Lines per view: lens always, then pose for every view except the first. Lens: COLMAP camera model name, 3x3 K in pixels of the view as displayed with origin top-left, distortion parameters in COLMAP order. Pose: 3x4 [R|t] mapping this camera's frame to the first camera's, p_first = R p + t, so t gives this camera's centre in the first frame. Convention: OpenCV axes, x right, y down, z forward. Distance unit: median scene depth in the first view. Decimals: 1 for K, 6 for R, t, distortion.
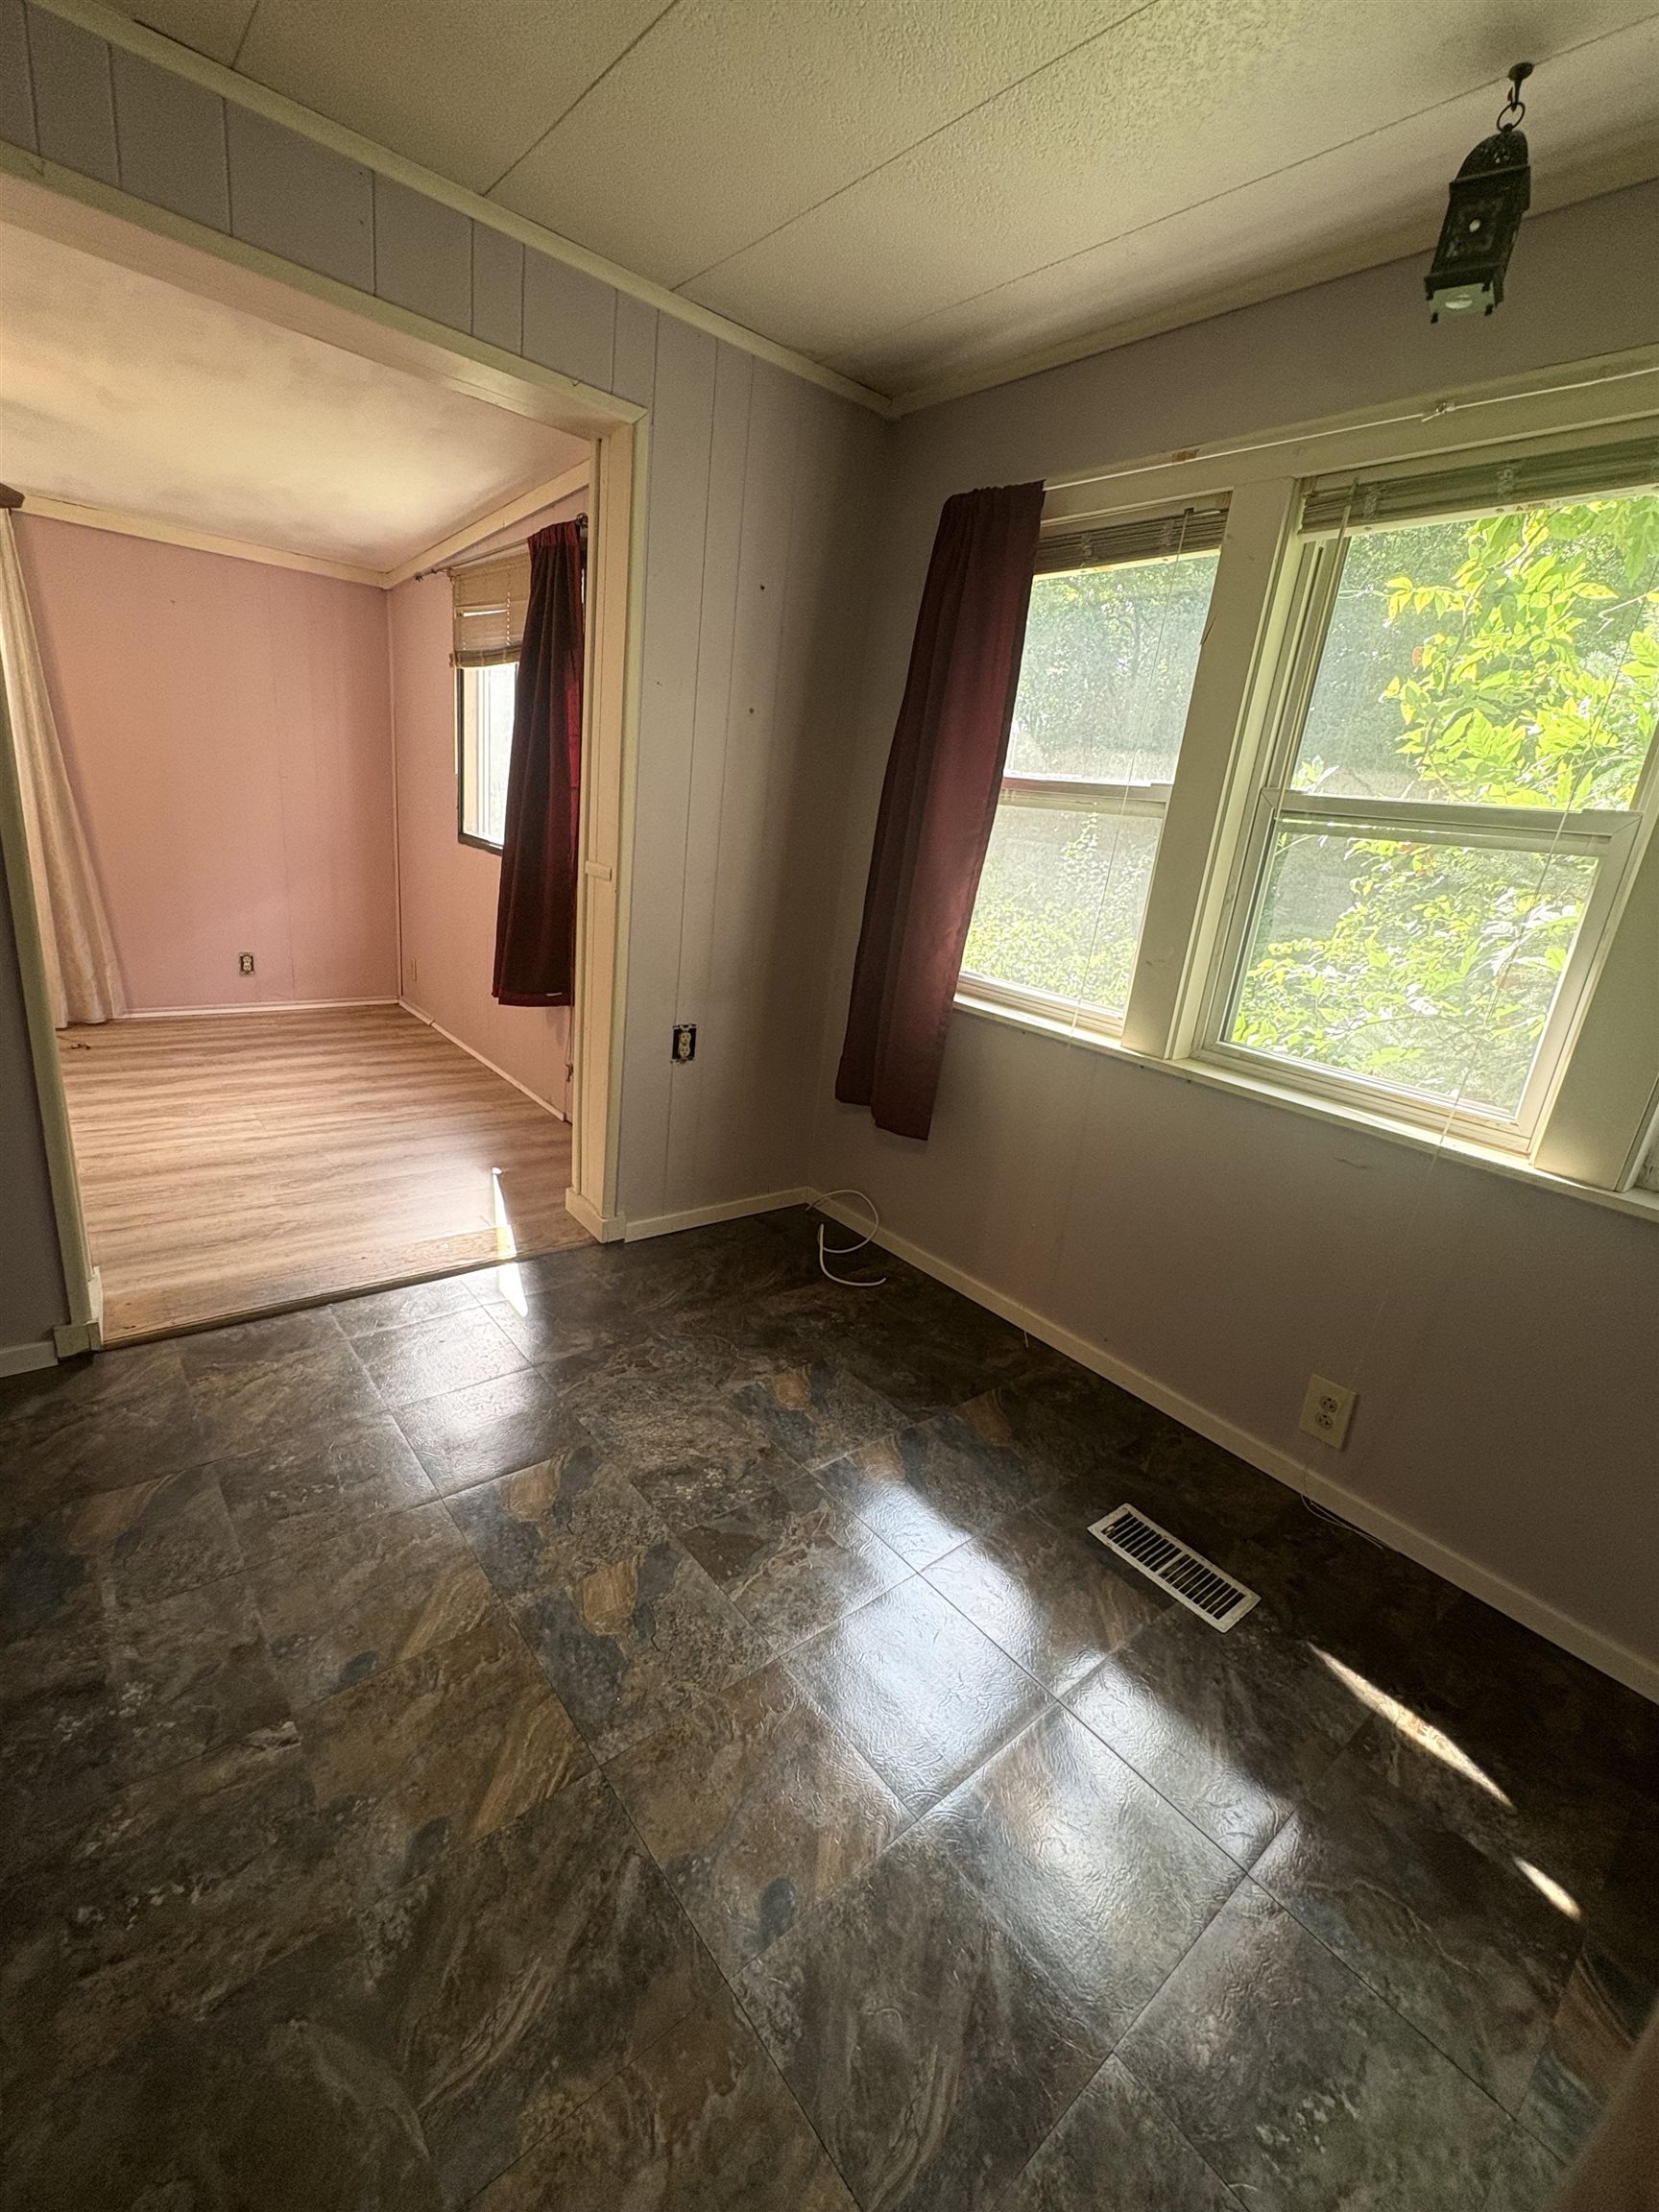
lens RADIAL K [[959.6, 0, 829.8], [0, 959.6, 1104.9], [0, 0, 1]] dist [0.001472, 0.000147]
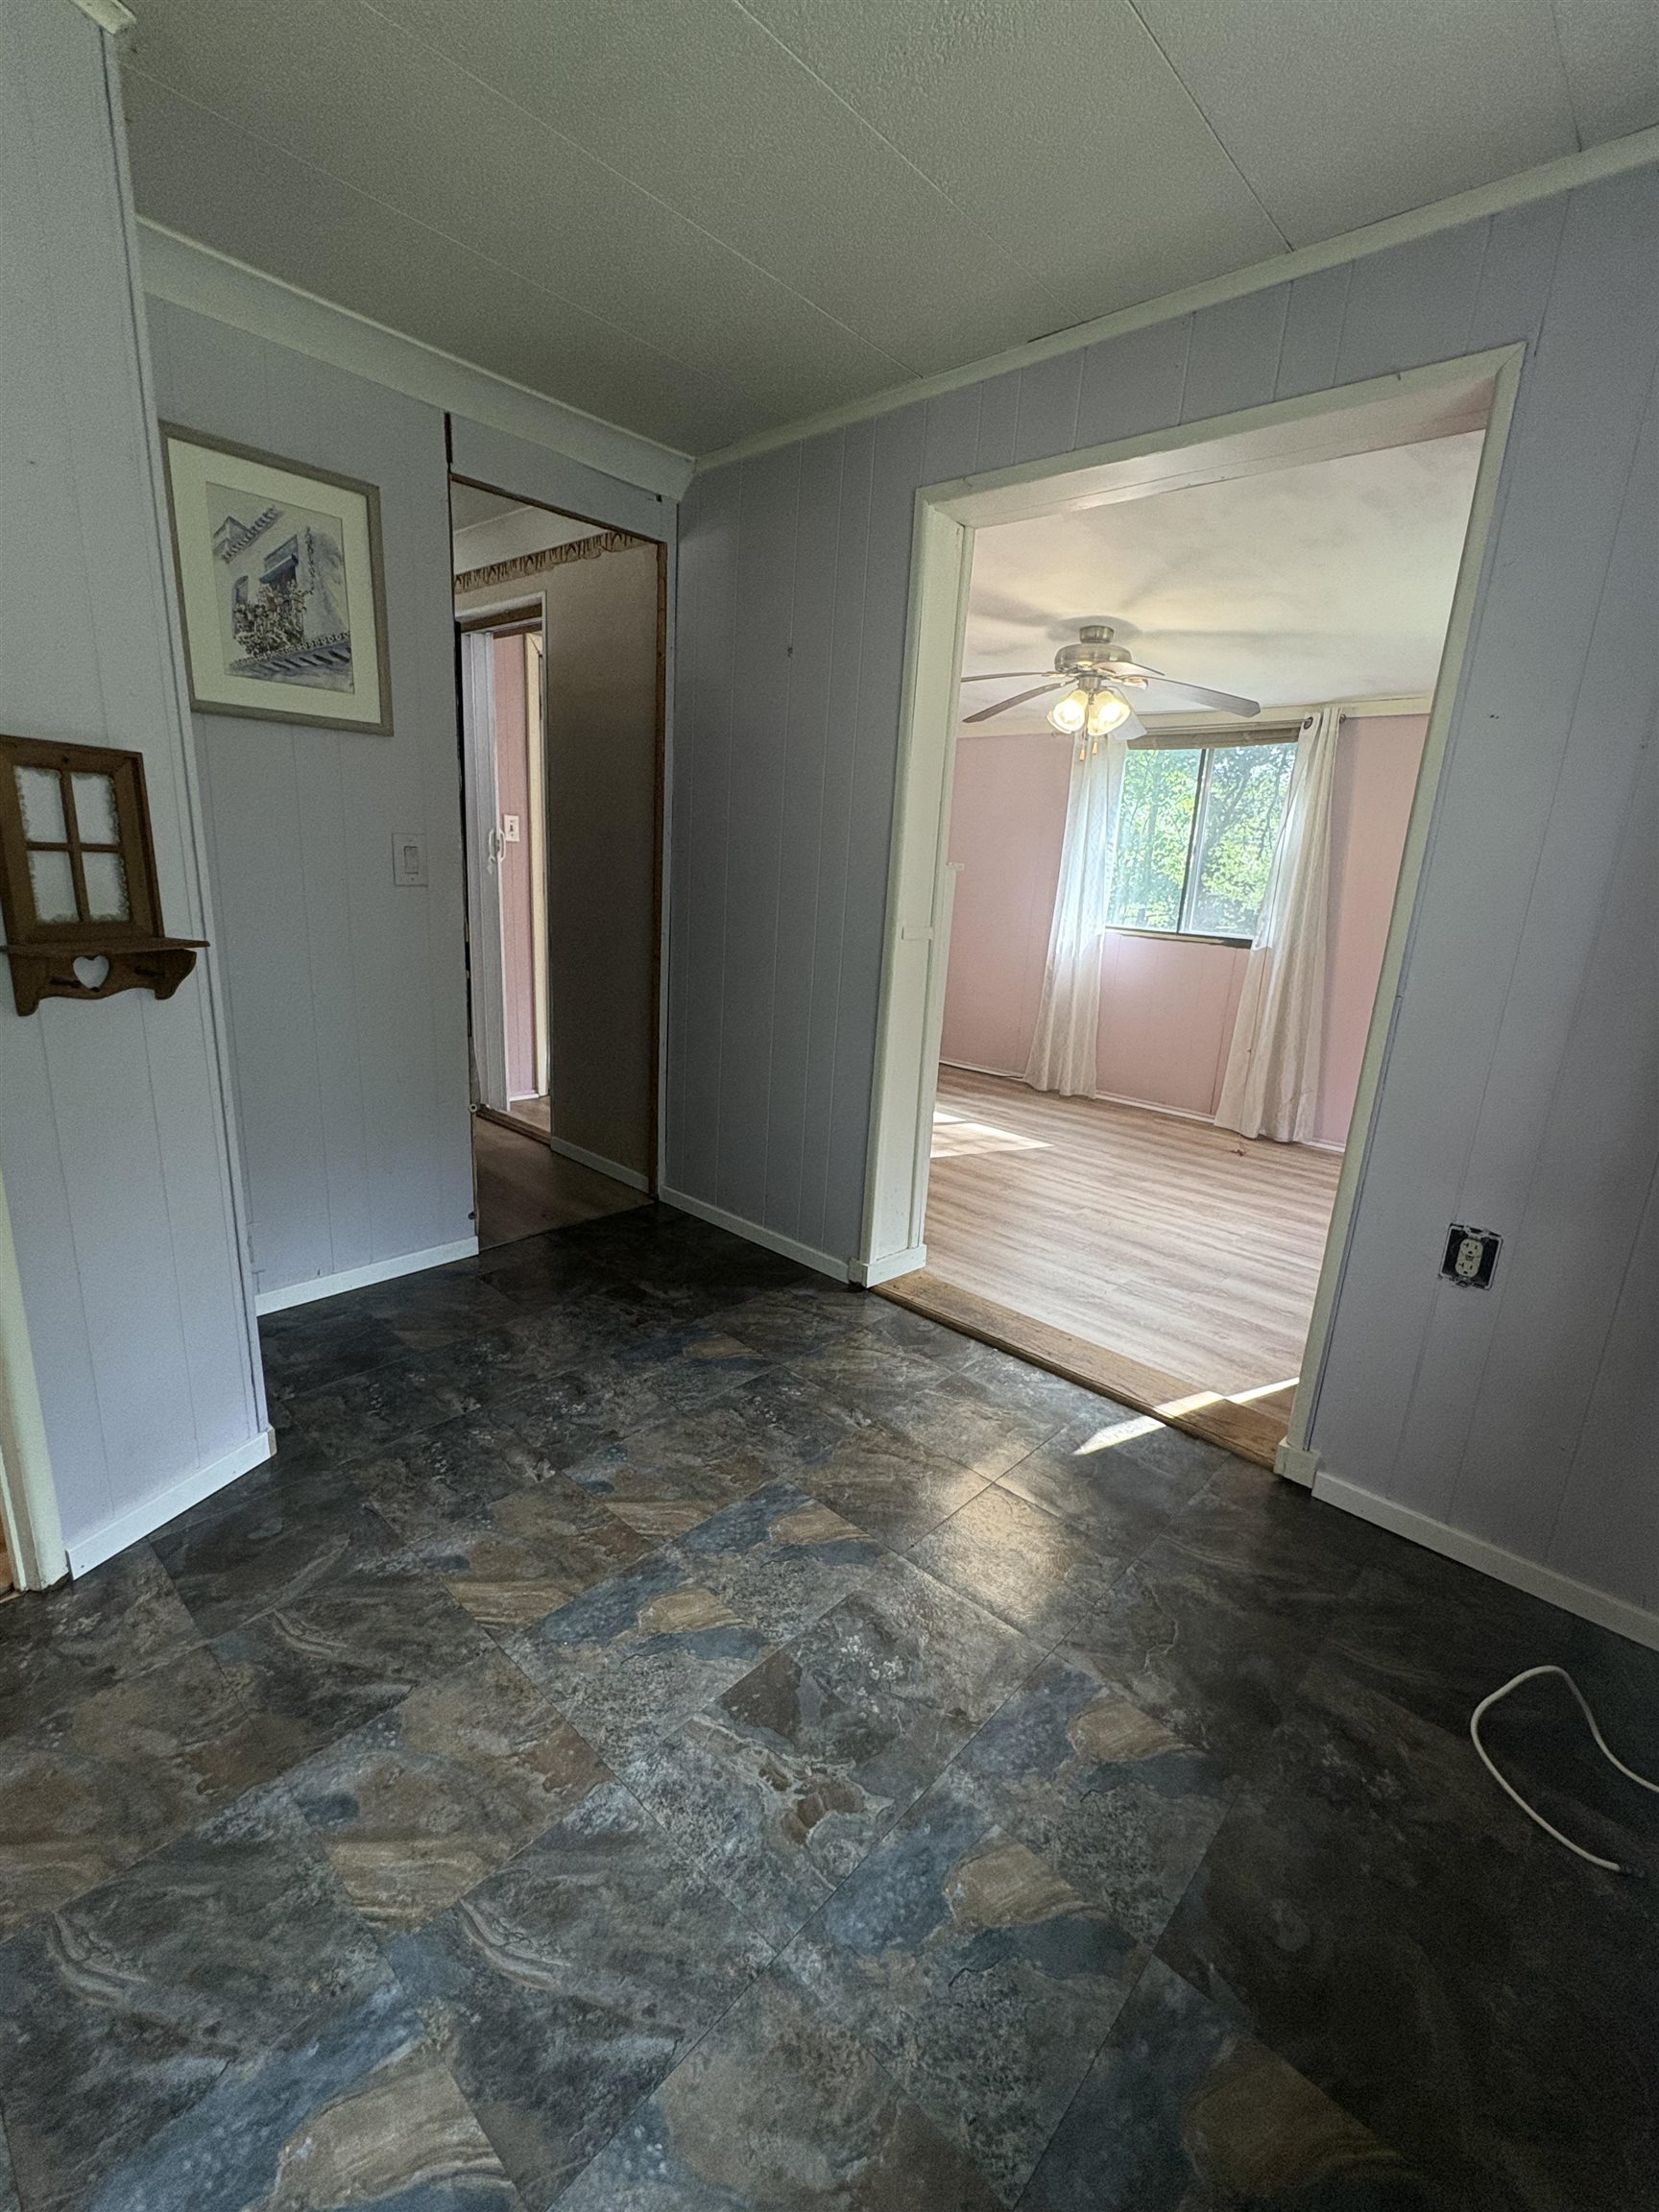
lens RADIAL K [[959.6, 0, 831.4], [0, 959.6, 1102.6], [0, 0, 1]] dist [0.001472, 0.000147]
pose [[0.138962, 0.140801, -0.980237, 0.571274], [-0.340842, 0.936165, 0.086151, -0.100144], [0.929794, 0.322134, 0.178083, 0.649923]]
